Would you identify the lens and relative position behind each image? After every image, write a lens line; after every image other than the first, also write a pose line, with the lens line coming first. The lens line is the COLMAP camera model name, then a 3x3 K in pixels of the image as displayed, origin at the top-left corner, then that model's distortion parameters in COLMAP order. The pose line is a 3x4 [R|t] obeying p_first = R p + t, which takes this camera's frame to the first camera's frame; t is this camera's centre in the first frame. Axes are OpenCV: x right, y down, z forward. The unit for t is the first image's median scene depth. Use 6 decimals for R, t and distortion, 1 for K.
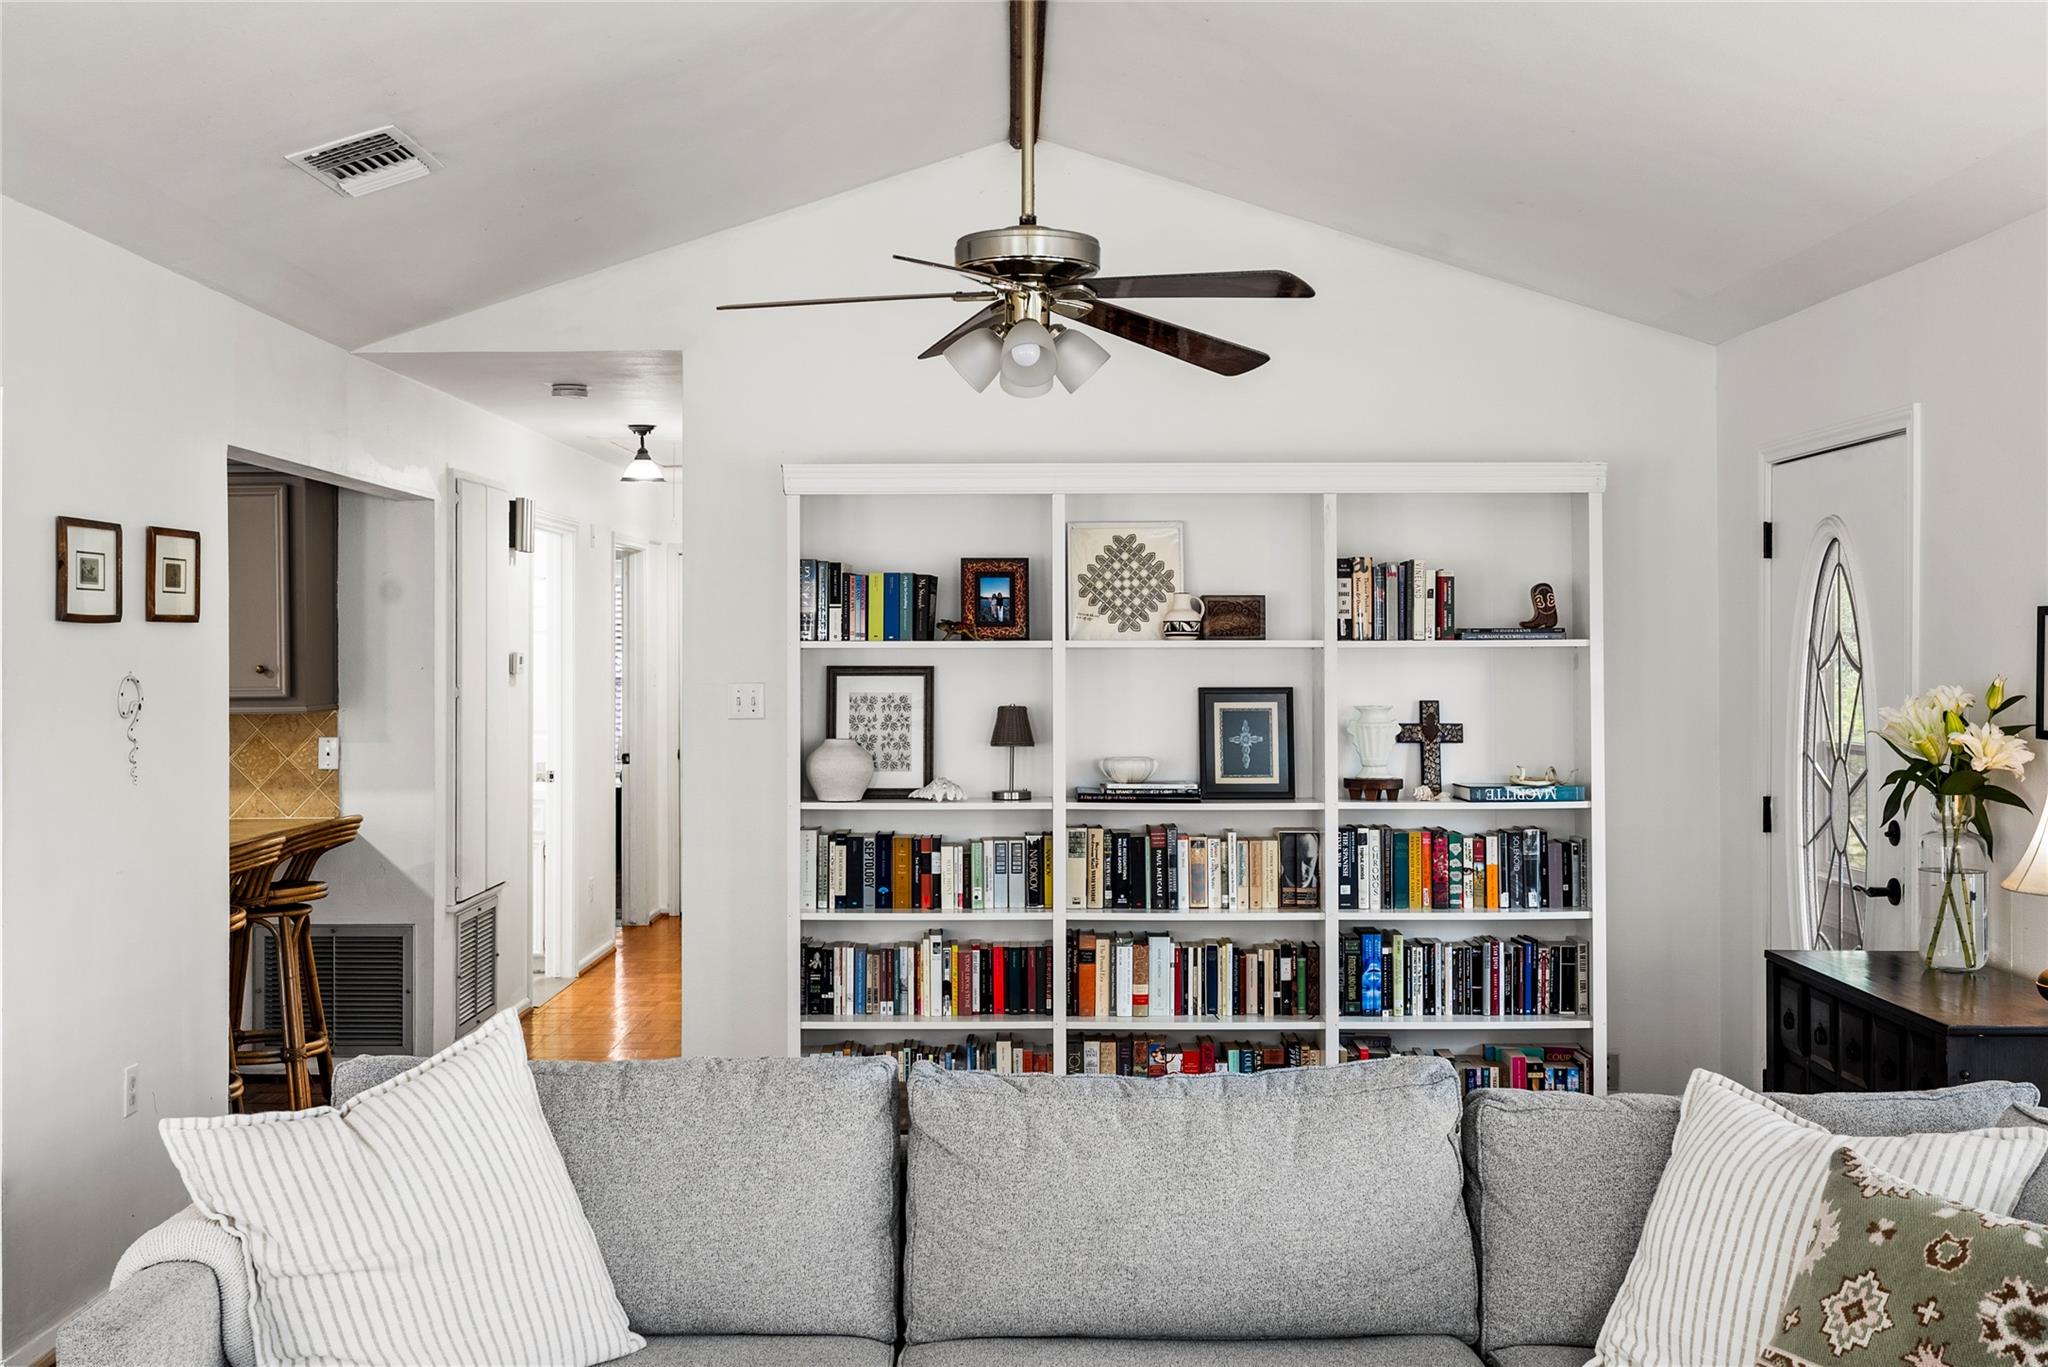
lens RADIAL K [[2048.1, 0, 1027.5], [0, 2048.1, 638.4], [0, 0, 1]] dist [0.004796, 0.004656]
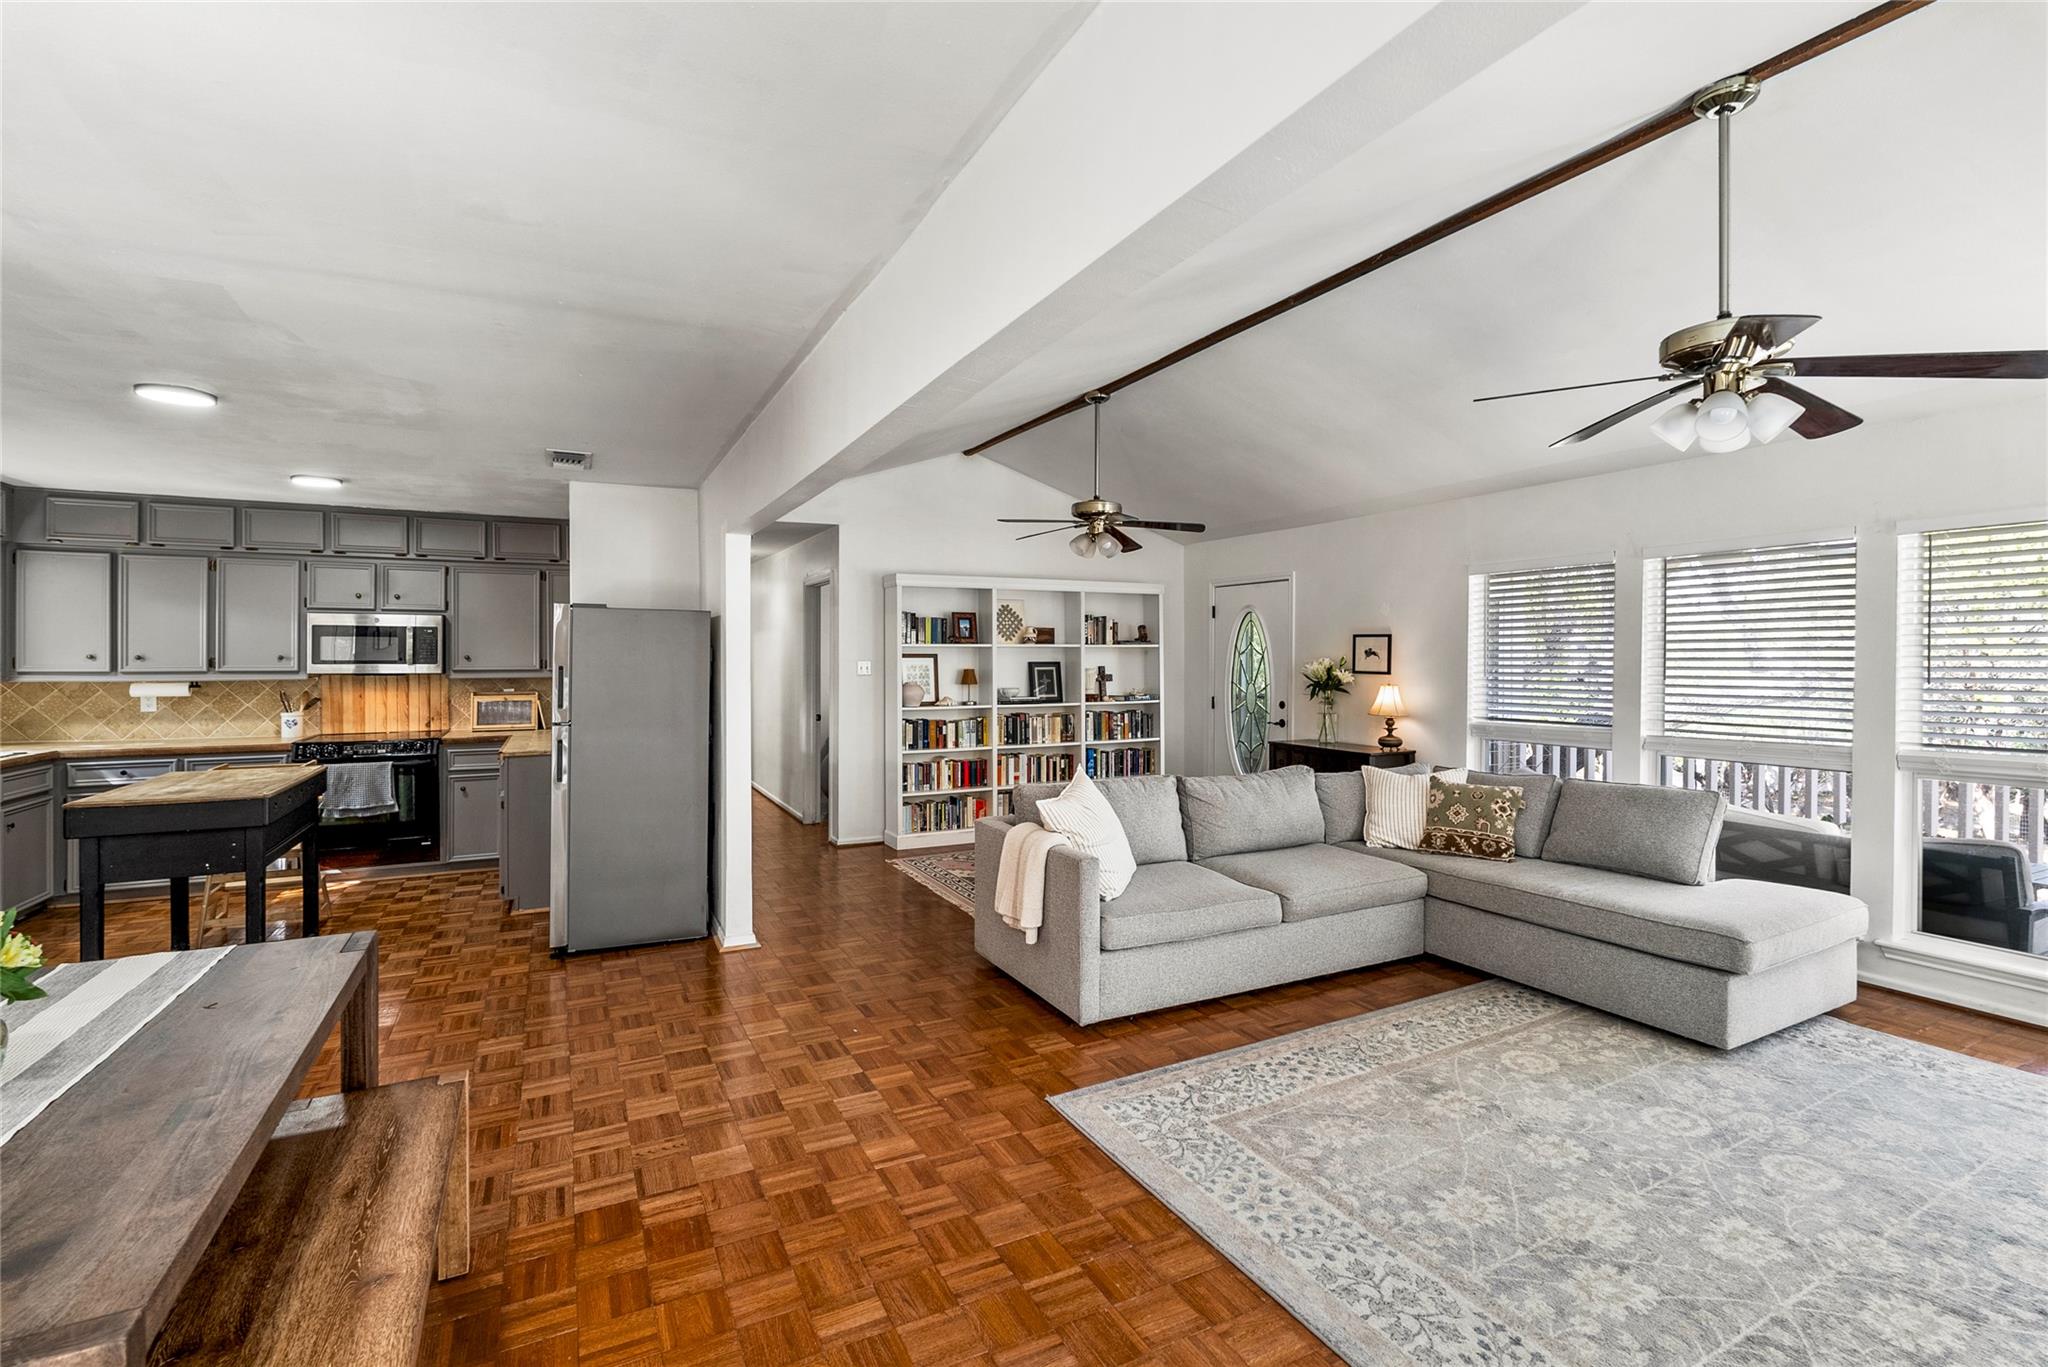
lens RADIAL K [[919.4, 0, 1021.1], [0, 919.4, 656.3], [0, 0, 1]] dist [-0.005048, 0.000155]
pose [[0.893185, -0.001284, 0.449688, -0.481992], [-0.002723, 0.999962, 0.008263, 0.006810], [-0.449682, -0.008605, 0.893147, -0.080889]]
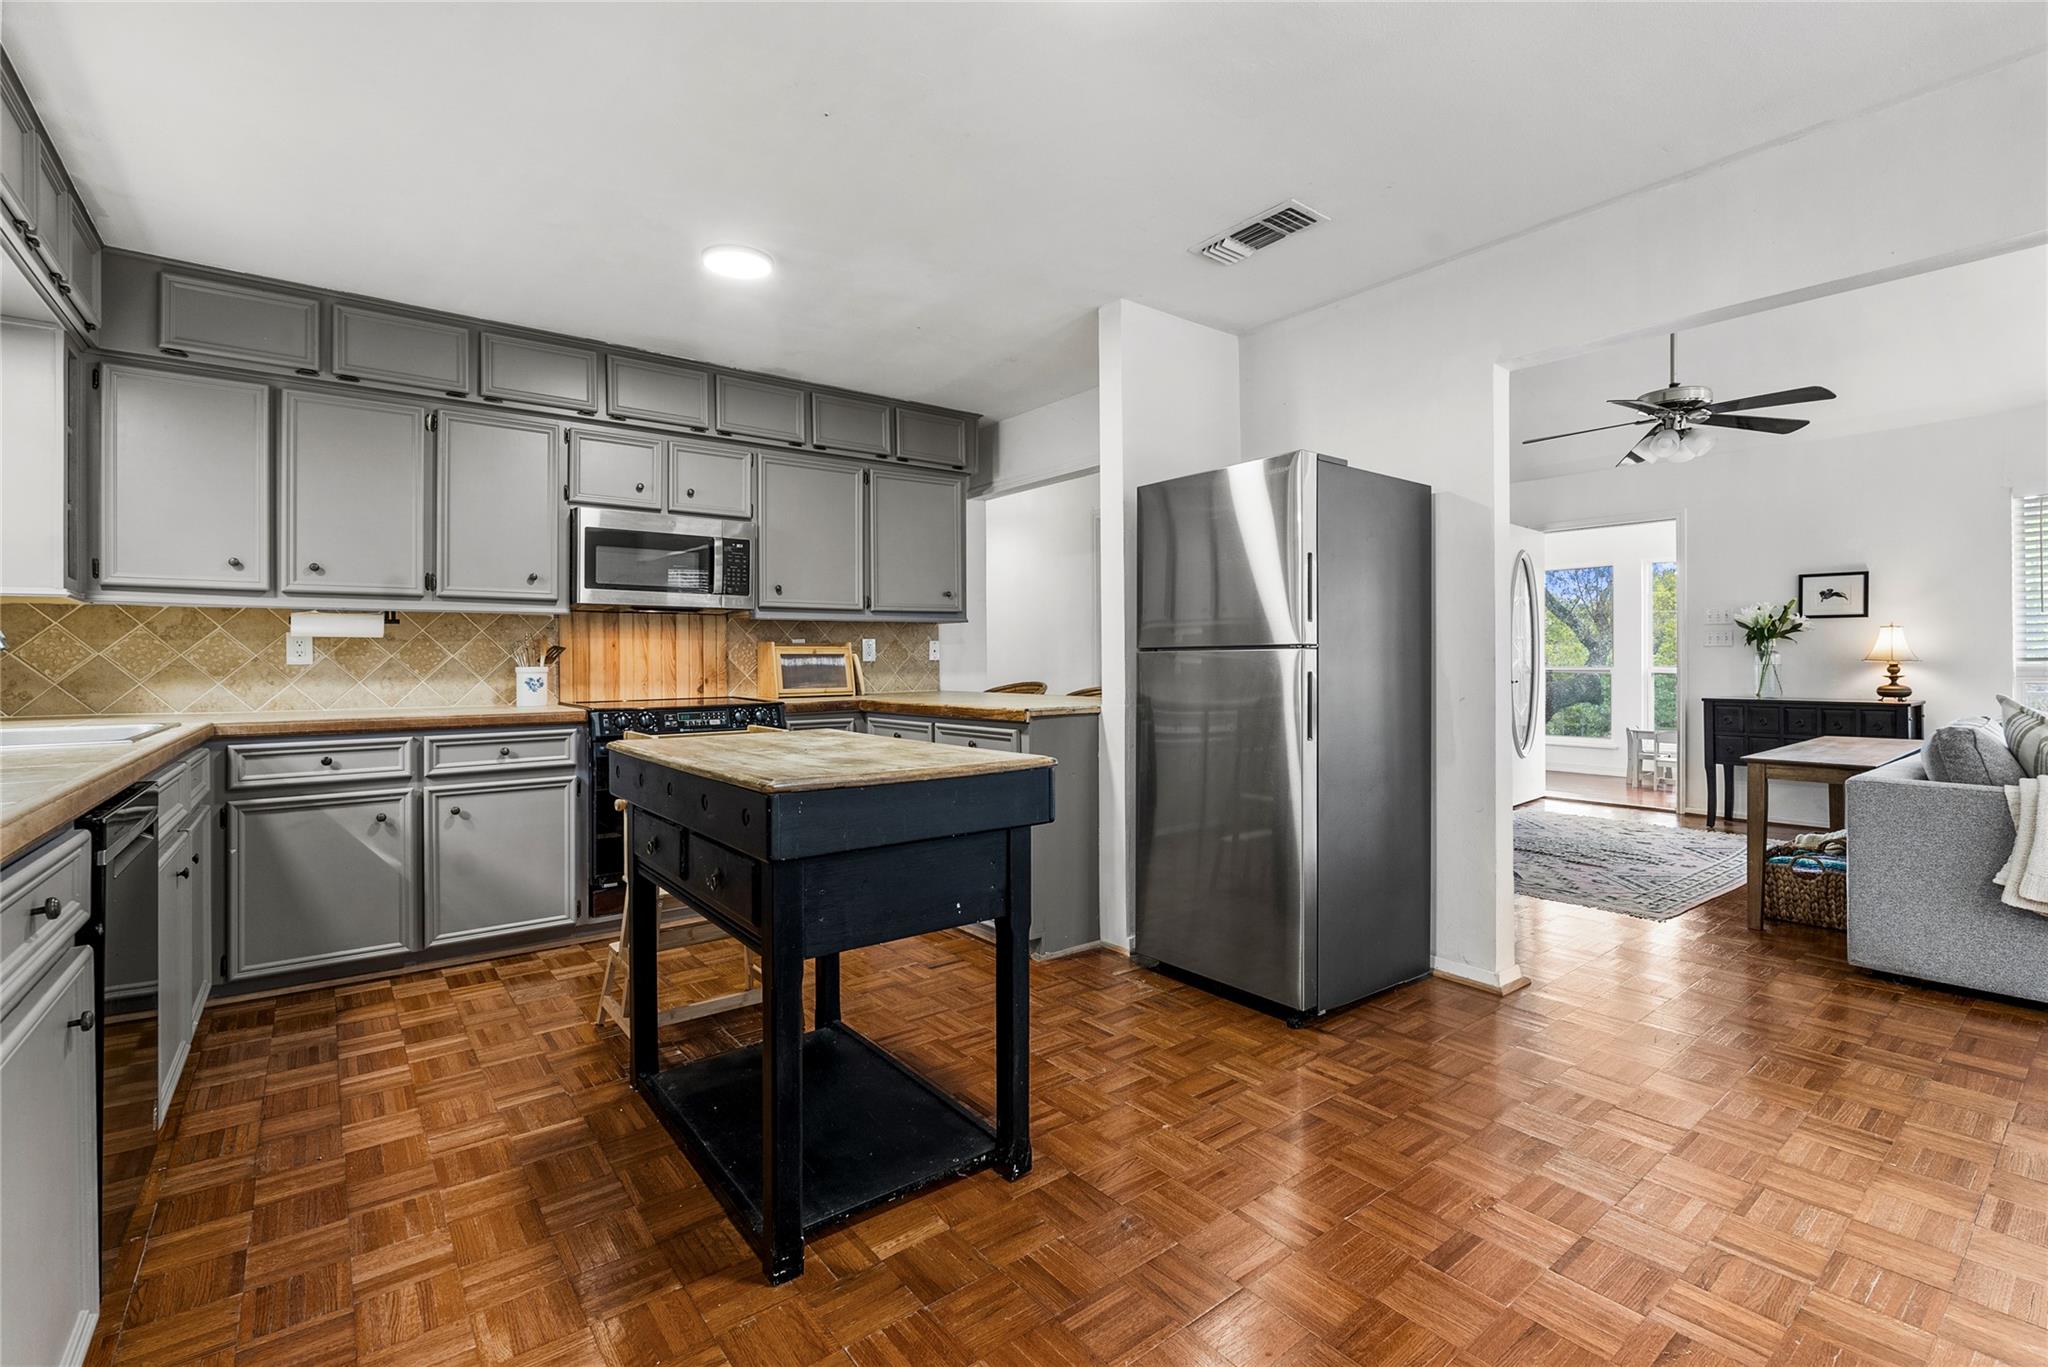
lens RADIAL K [[906.5, 0, 1026.1], [0, 906.5, 654.4], [0, 0, 1]] dist [-0.003883, -0.001009]
pose [[0.790177, -0.002152, 0.612875, -0.852572], [0.001697, 0.999998, 0.001323, 0.068799], [-0.612876, -0.000005, 0.790179, 0.455577]]
